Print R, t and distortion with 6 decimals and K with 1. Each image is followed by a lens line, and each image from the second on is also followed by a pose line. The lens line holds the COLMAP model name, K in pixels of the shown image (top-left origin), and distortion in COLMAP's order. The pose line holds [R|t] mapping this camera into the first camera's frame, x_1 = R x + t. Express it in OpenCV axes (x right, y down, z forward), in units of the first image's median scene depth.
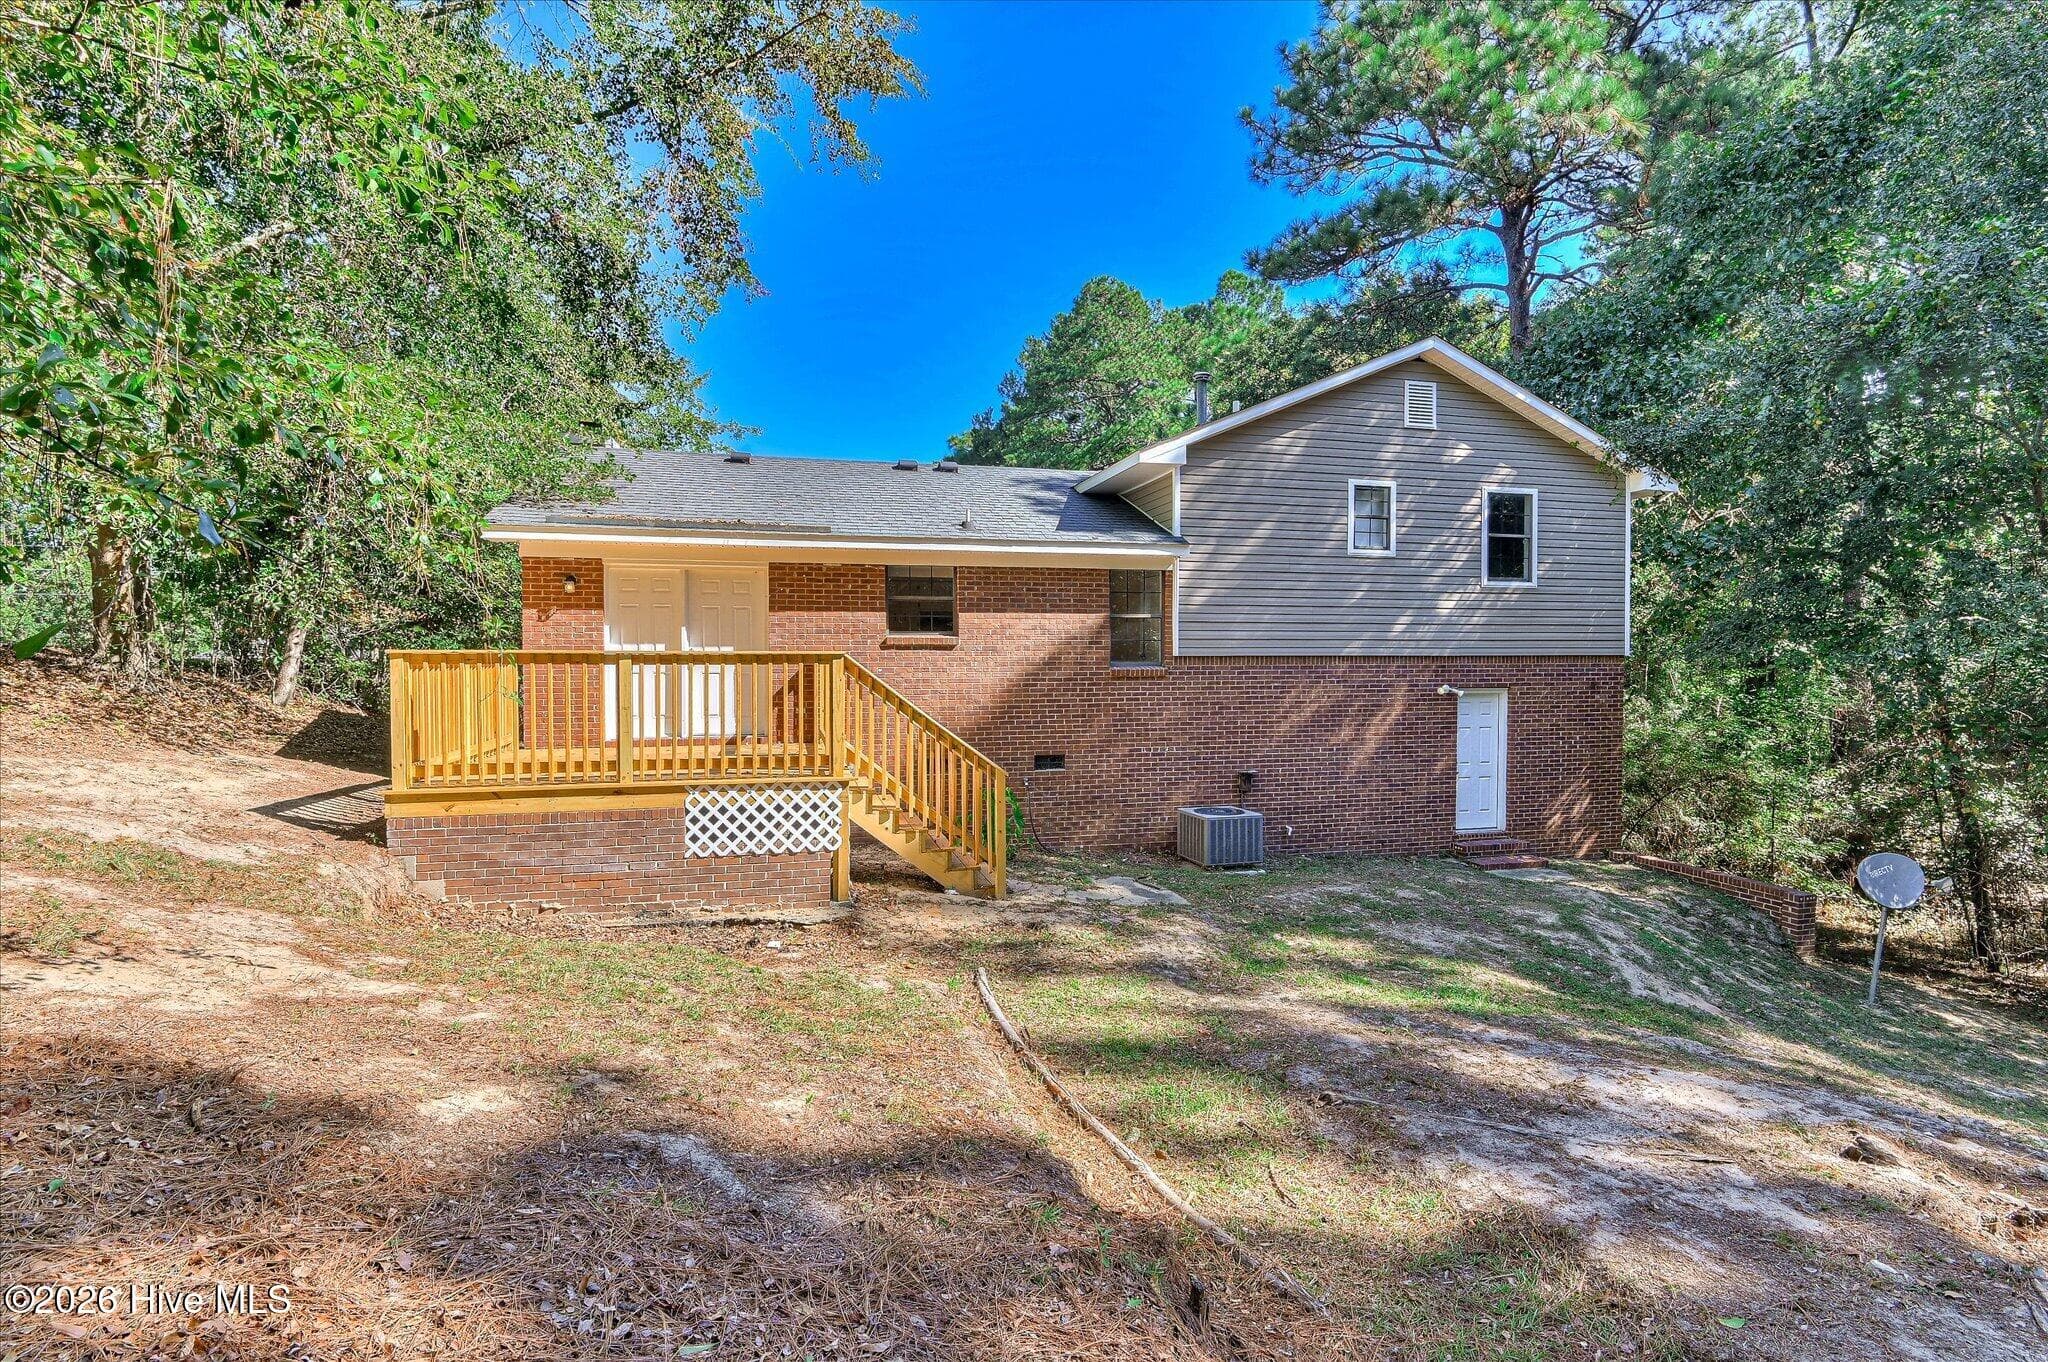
lens RADIAL K [[1000.8, 0, 1021.9], [0, 1000.8, 656.9], [0, 0, 1]] dist [-0.032672, -0.000107]
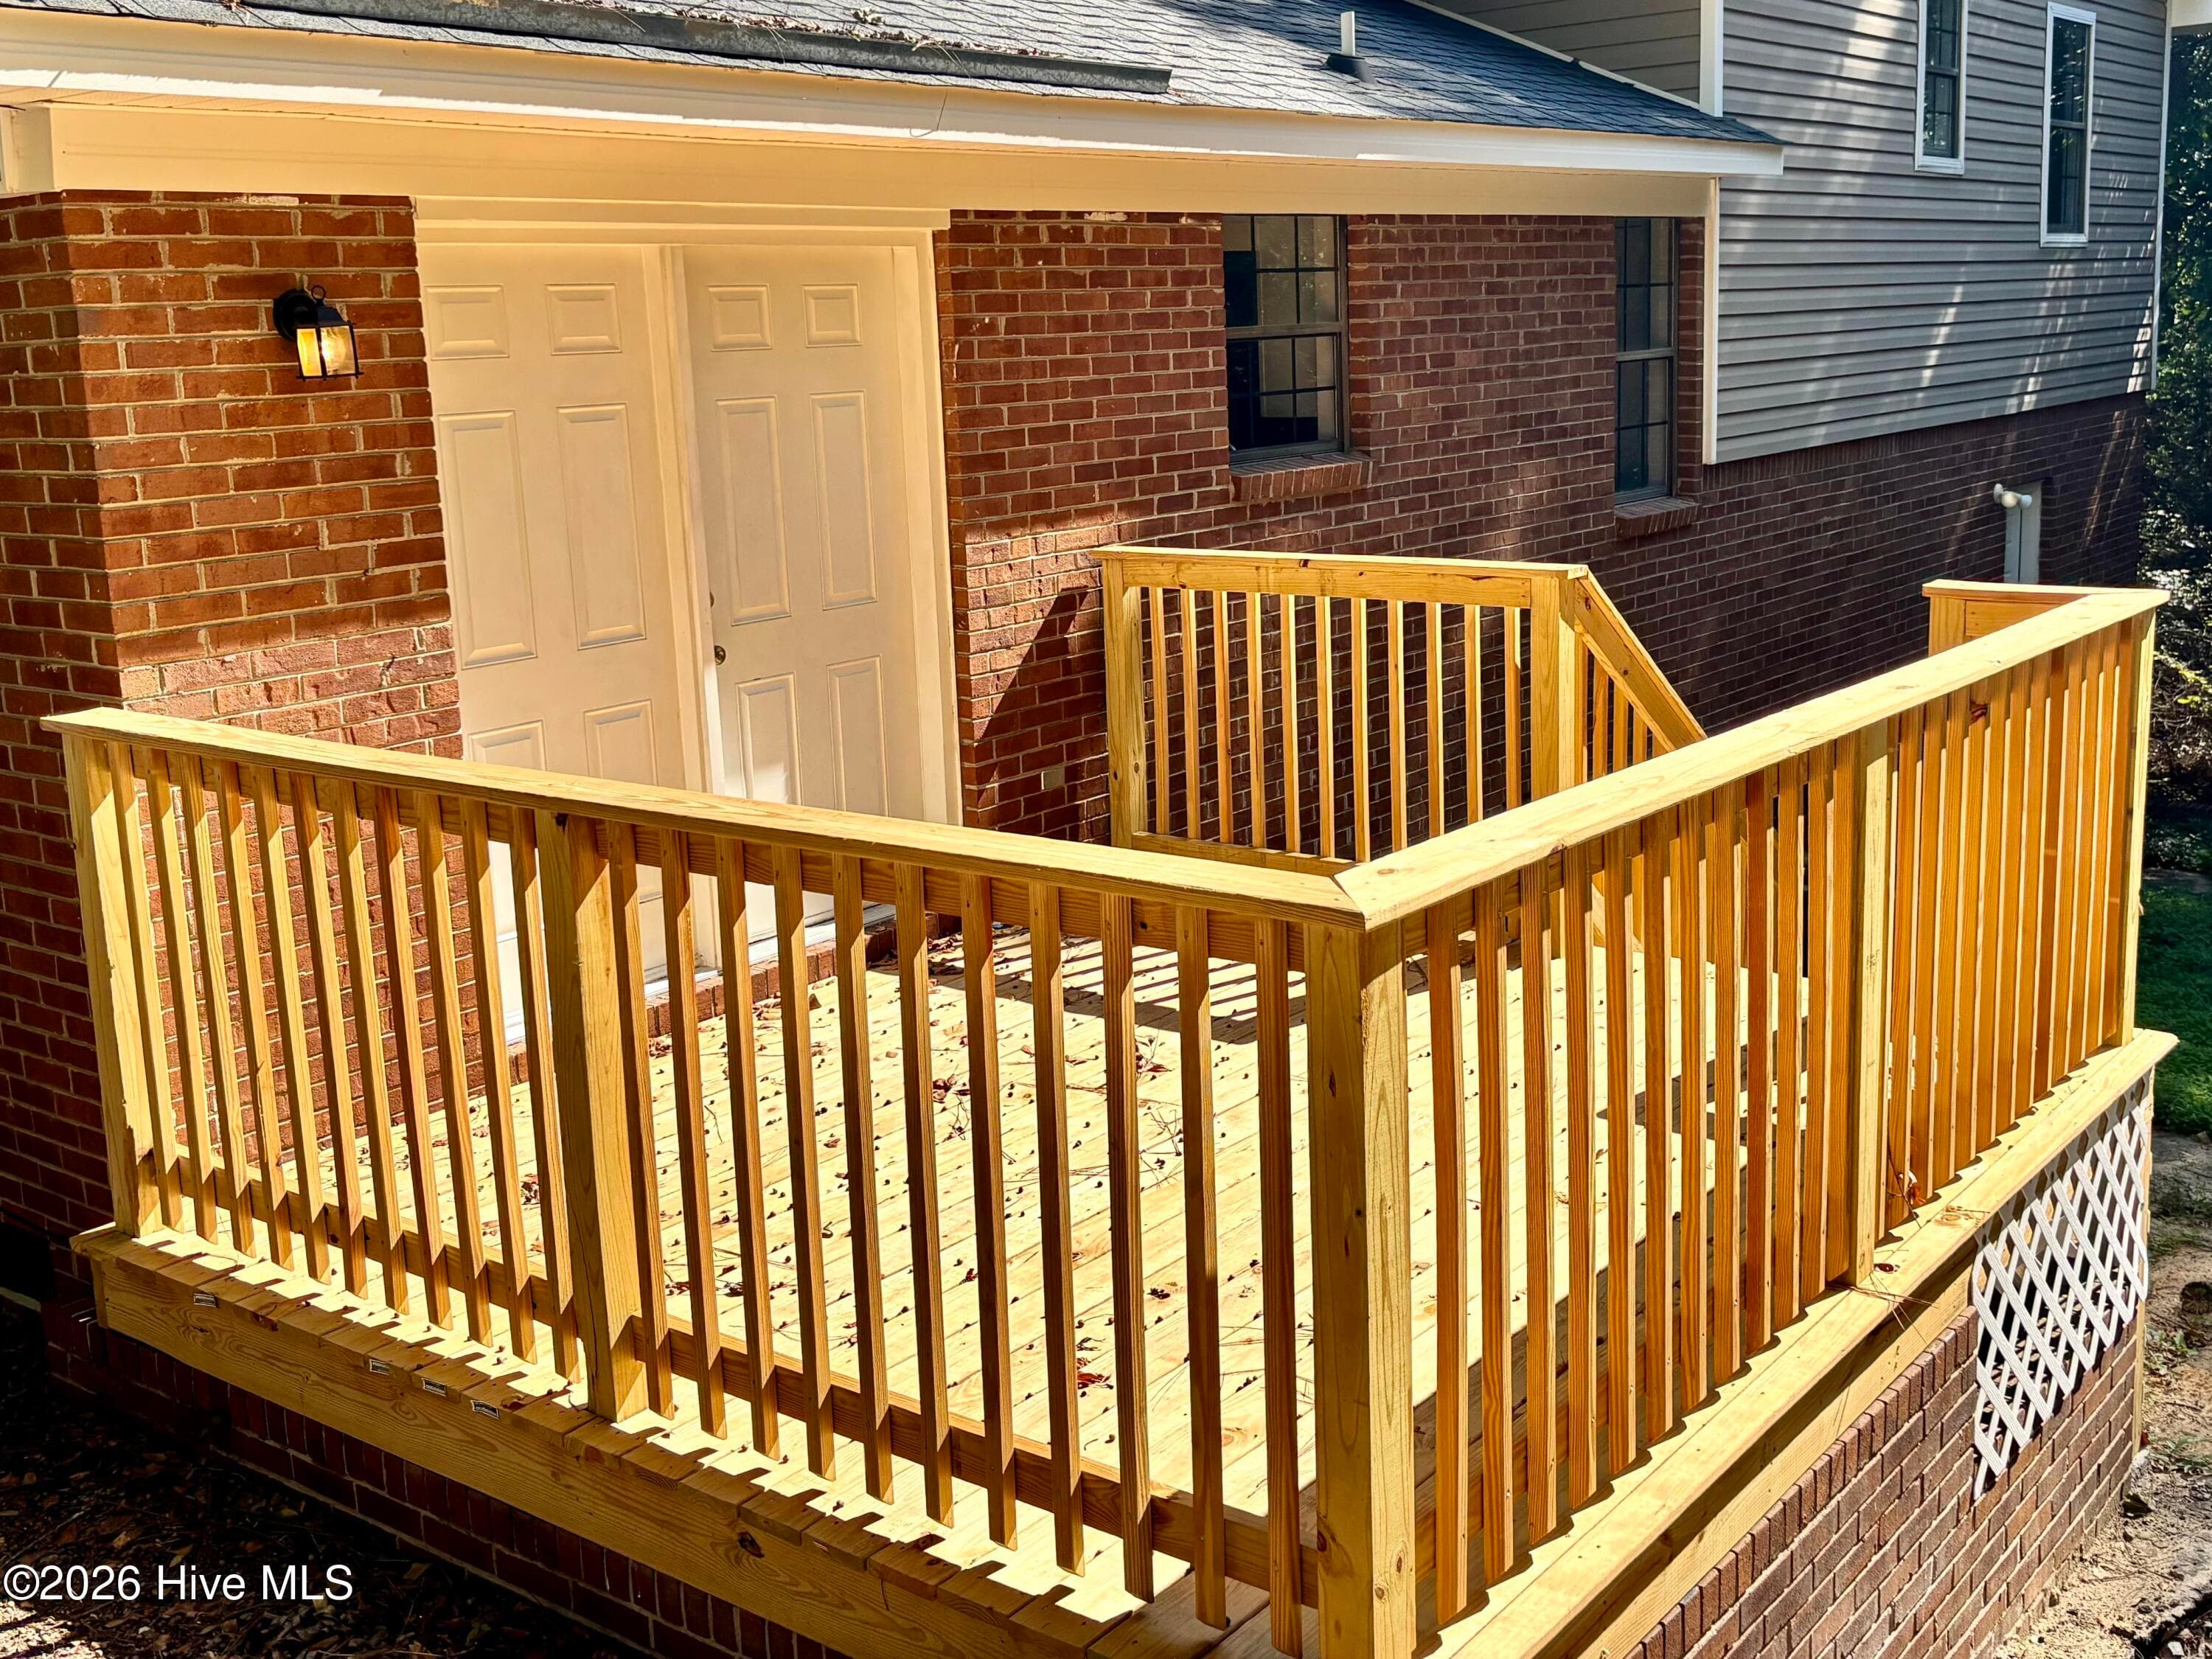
lens RADIAL K [[2338.4, 0, 1106.0], [0, 2338.4, 829.5], [0, 0, 1]] dist [0.070972, -0.004518]
pose [[0.794567, -0.163773, 0.584672, -0.521177], [0.052609, 0.977885, 0.202420, -0.053214], [-0.604893, -0.130077, 0.785611, 0.435699]]
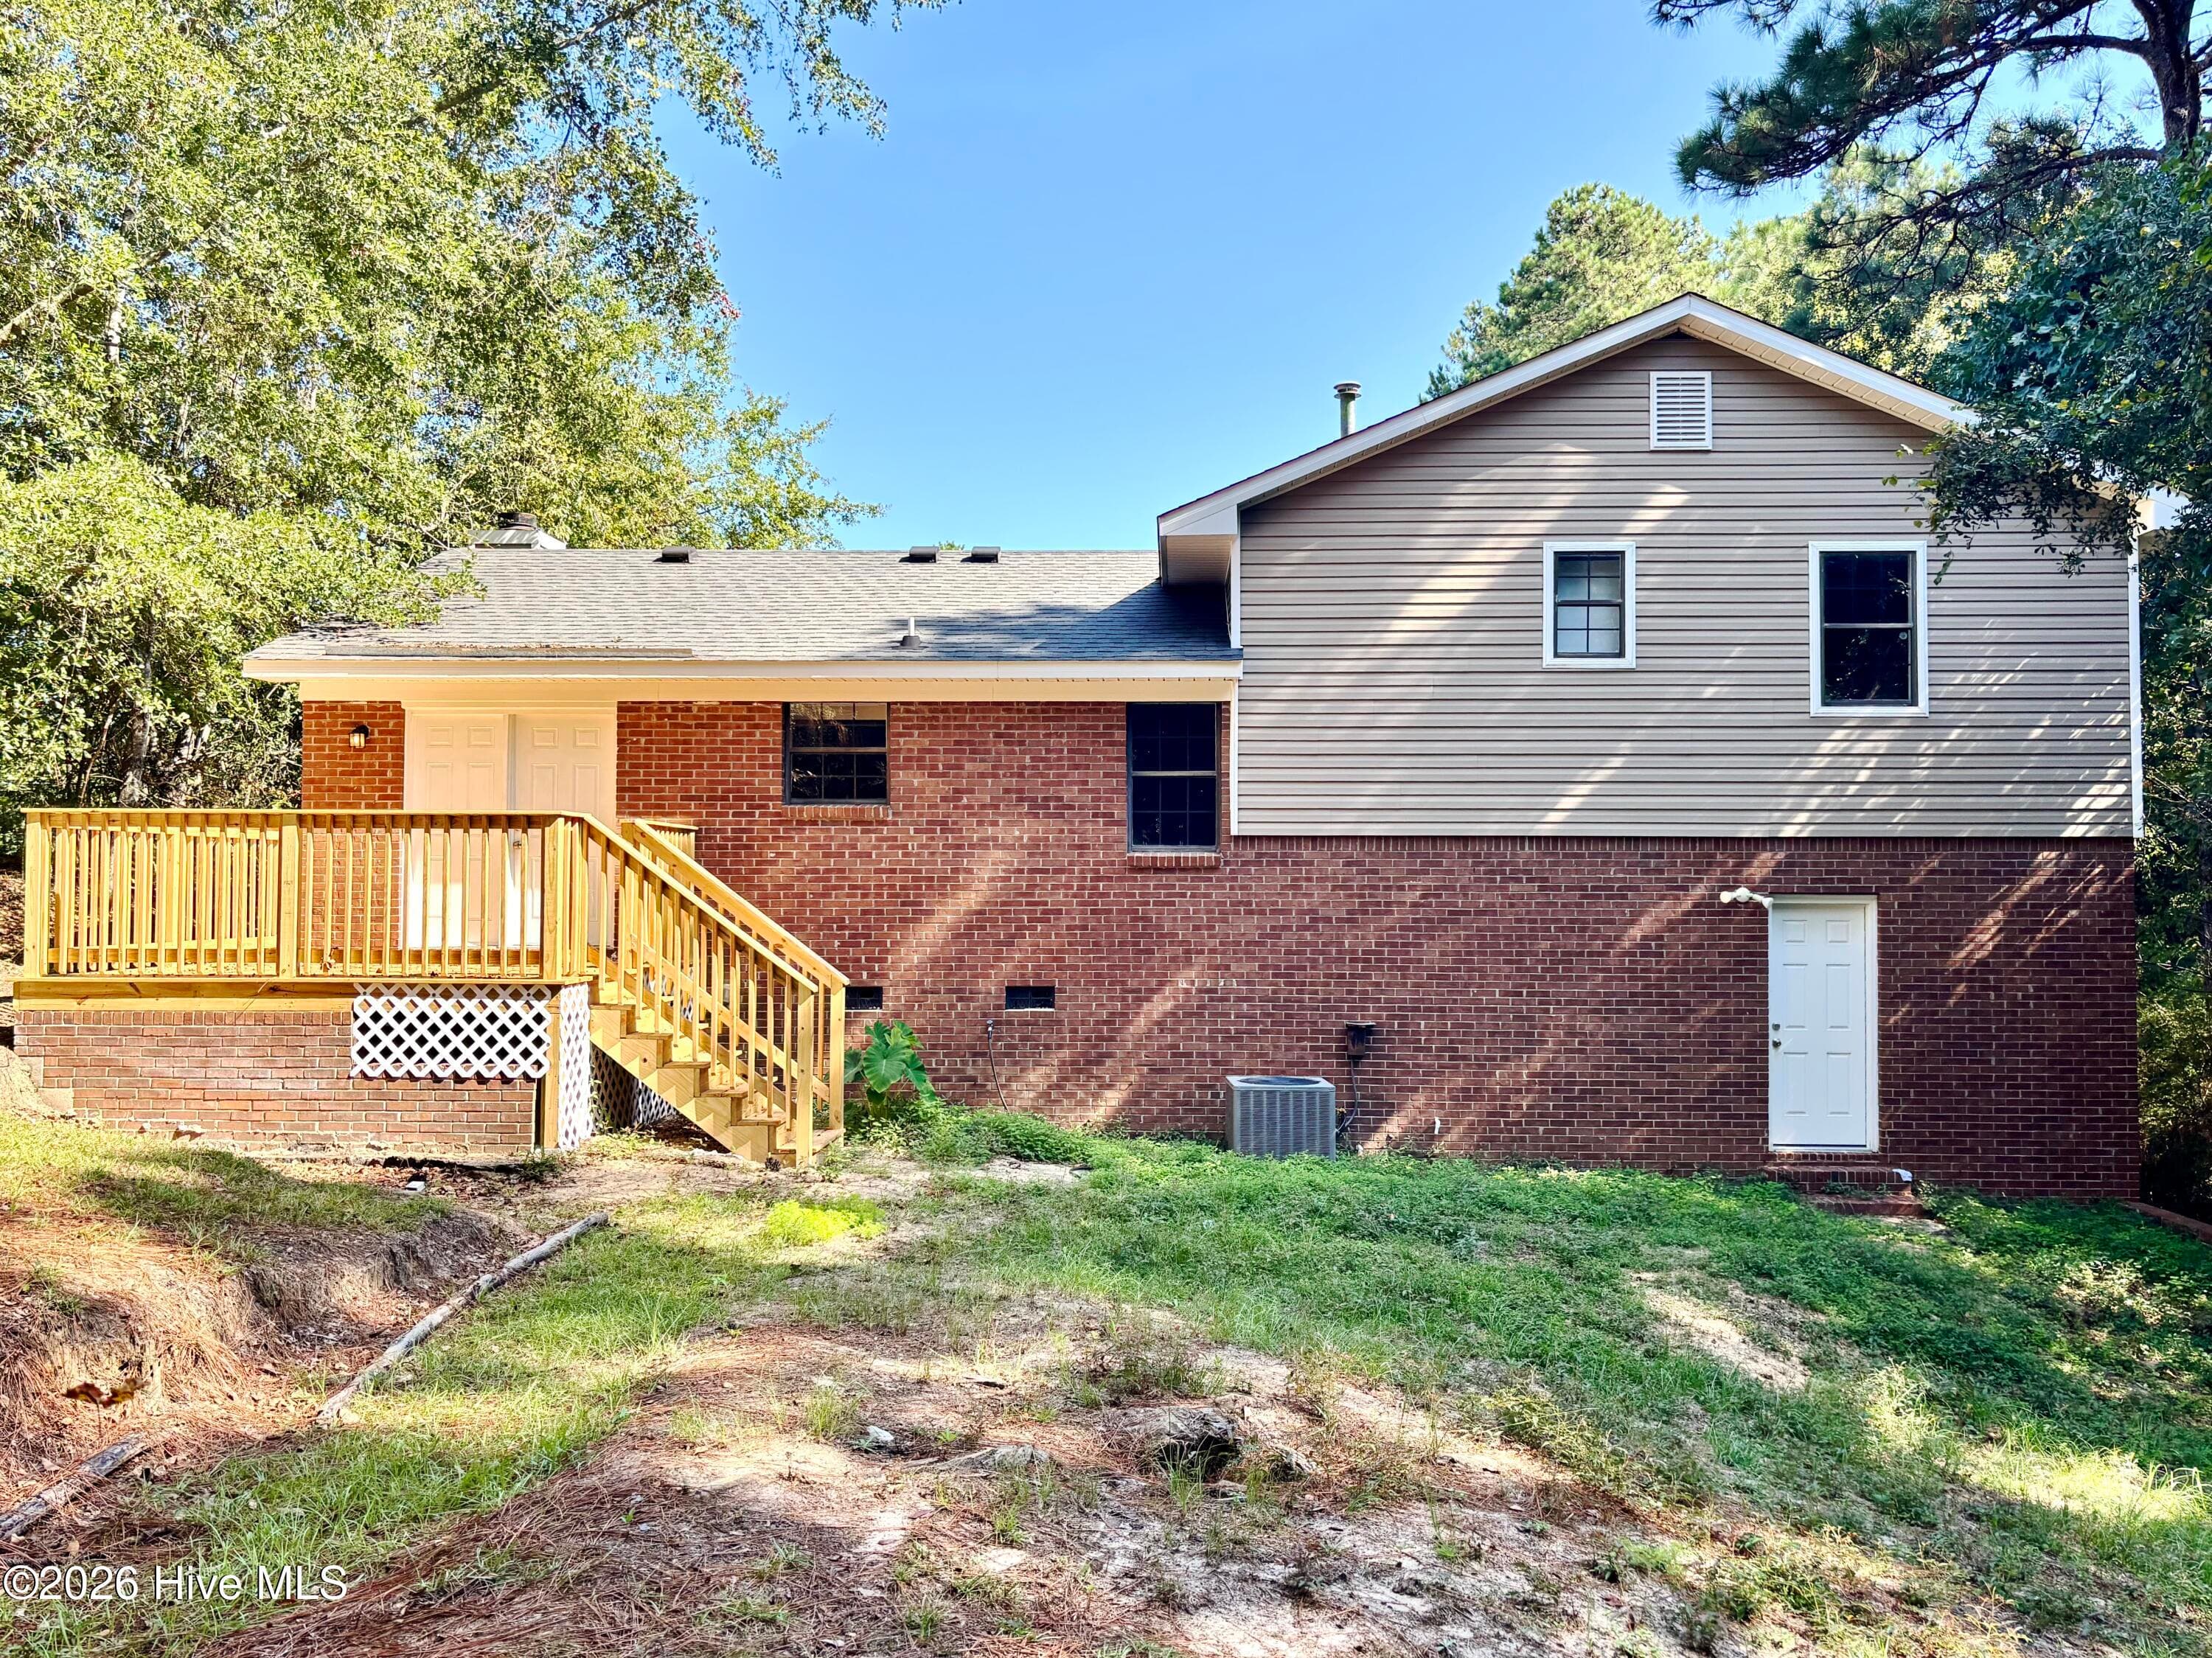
lens RADIAL K [[1841.0, 0, 1092.9], [0, 1841.0, 797.3], [0, 0, 1]] dist [0.003049, 0.003307]
pose [[0.957778, -0.009639, -0.287348, 0.394815], [-0.005217, 0.998691, -0.050890, 0.033897], [0.287462, 0.050240, 0.956473, -0.137104]]
